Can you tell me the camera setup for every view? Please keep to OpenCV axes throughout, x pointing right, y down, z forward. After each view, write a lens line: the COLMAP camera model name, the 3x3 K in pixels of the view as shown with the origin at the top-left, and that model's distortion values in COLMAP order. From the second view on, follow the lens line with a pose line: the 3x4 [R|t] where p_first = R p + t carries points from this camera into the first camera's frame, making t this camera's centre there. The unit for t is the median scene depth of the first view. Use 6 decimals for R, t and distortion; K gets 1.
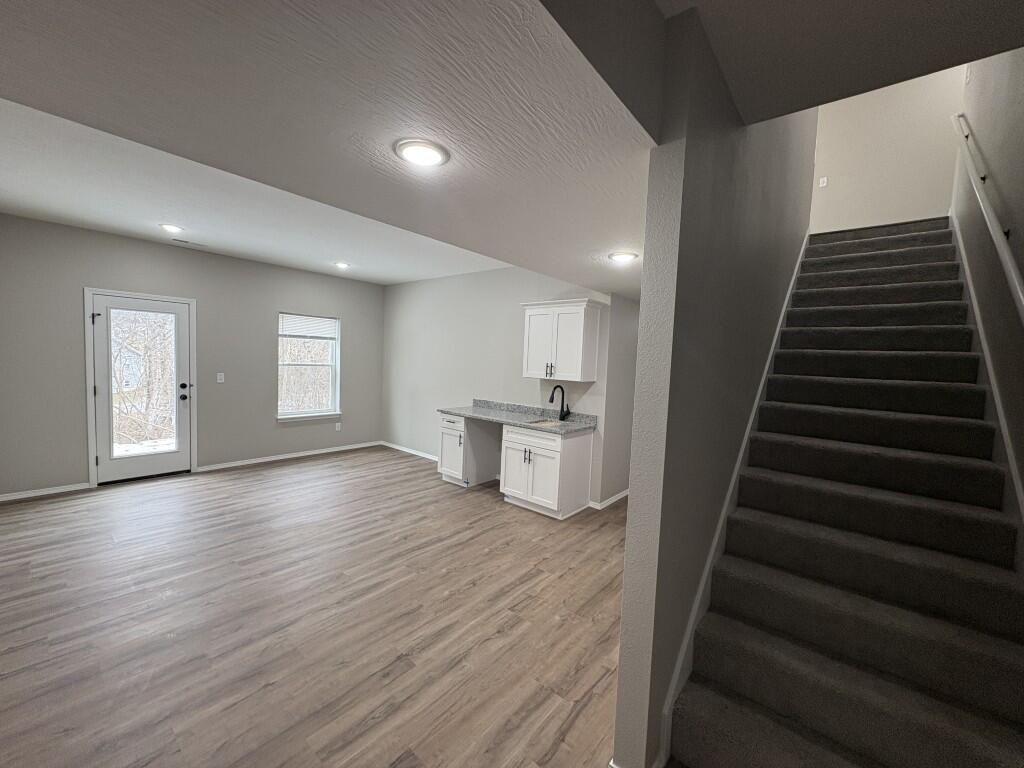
lens RADIAL K [[406.9, 0, 512.1], [0, 406.9, 384.7], [0, 0, 1]] dist [-0.000024, 0.000115]
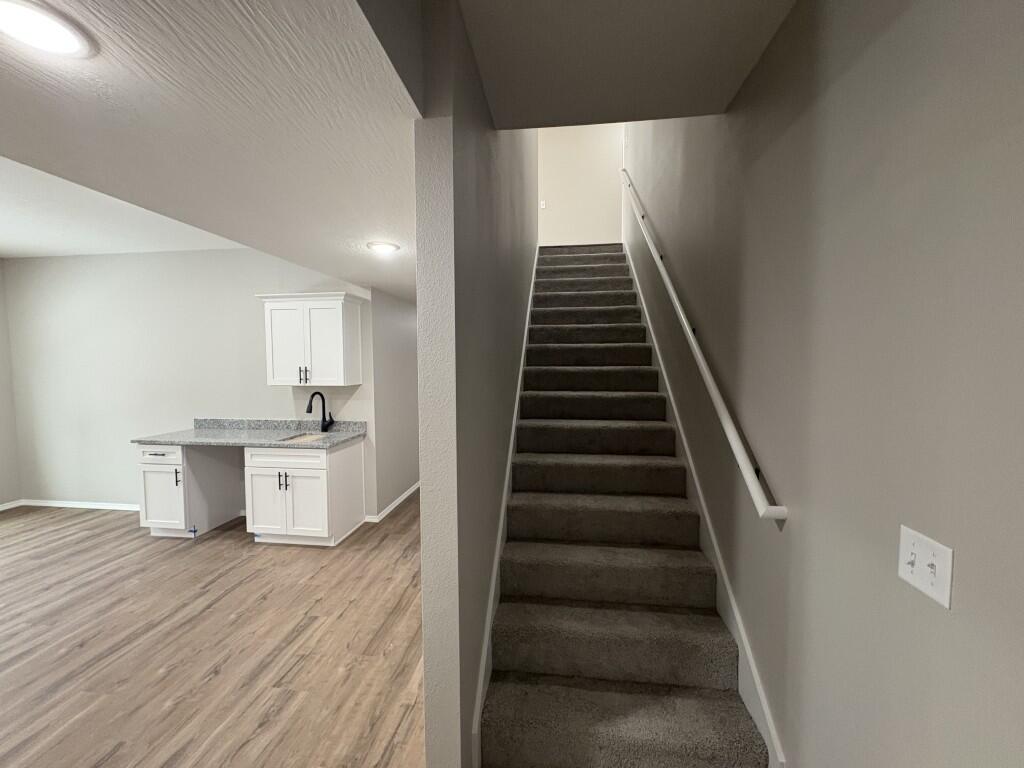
lens RADIAL K [[406.9, 0, 512.1], [0, 406.9, 384.7], [0, 0, 1]] dist [-0.000024, 0.000115]
pose [[0.841078, -0.076706, 0.535448, 0.002041], [0.074005, 0.996904, 0.026565, -0.006799], [-0.535828, 0.017283, 0.844150, 0.058361]]
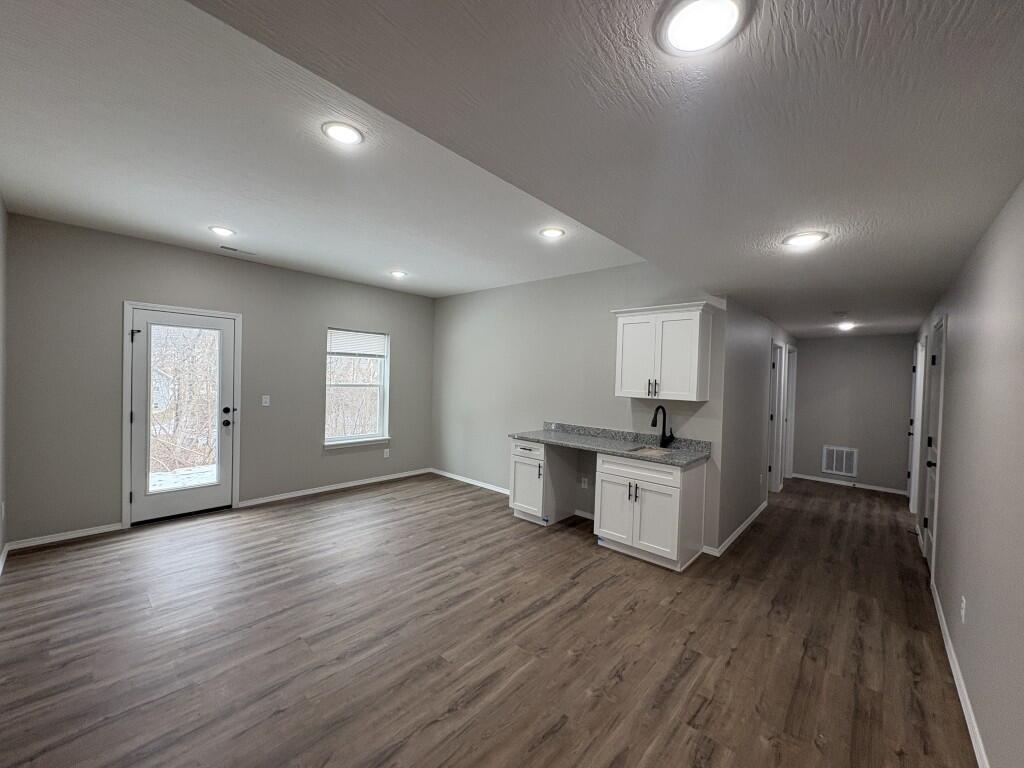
lens RADIAL K [[406.9, 0, 512.1], [0, 406.9, 384.7], [0, 0, 1]] dist [-0.000024, 0.000115]
pose [[0.999217, -0.011714, -0.037794, -0.185091], [0.010002, 0.998929, -0.045176, -0.008253], [0.038283, 0.044763, 0.998264, 0.164299]]
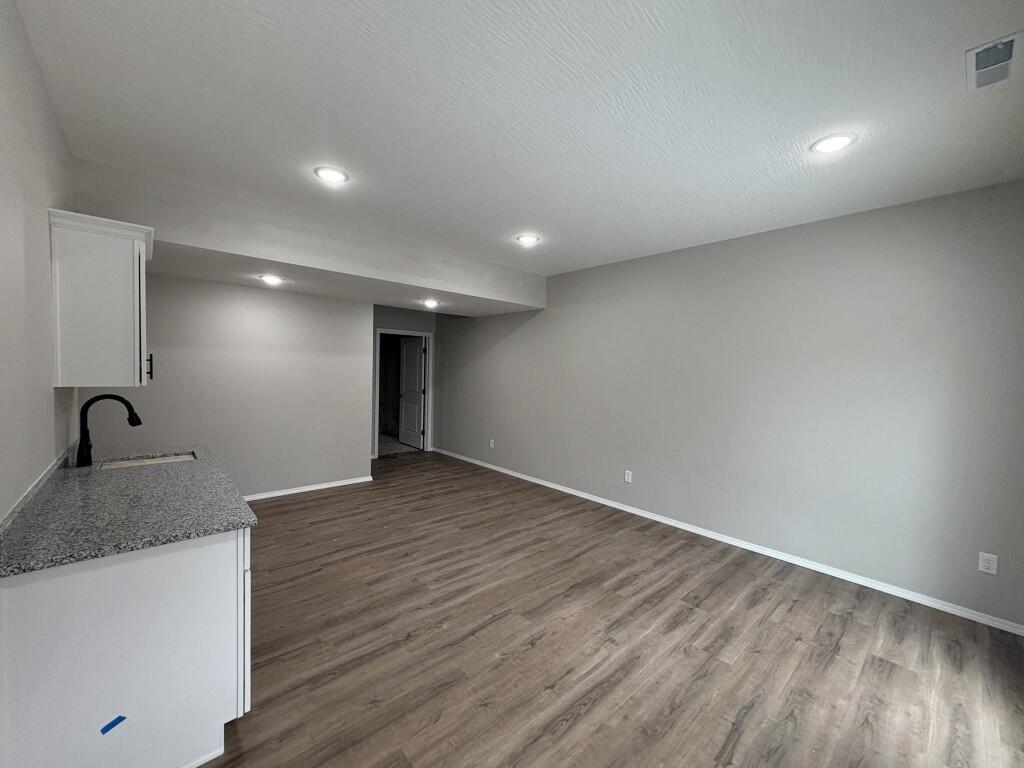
lens RADIAL K [[406.9, 0, 512.1], [0, 406.9, 384.7], [0, 0, 1]] dist [-0.000024, 0.000115]
pose [[-0.987812, -0.075069, 0.136353, -0.536017], [-0.060932, 0.992599, 0.105047, -0.110799], [-0.143230, 0.095458, -0.985075, 1.650126]]
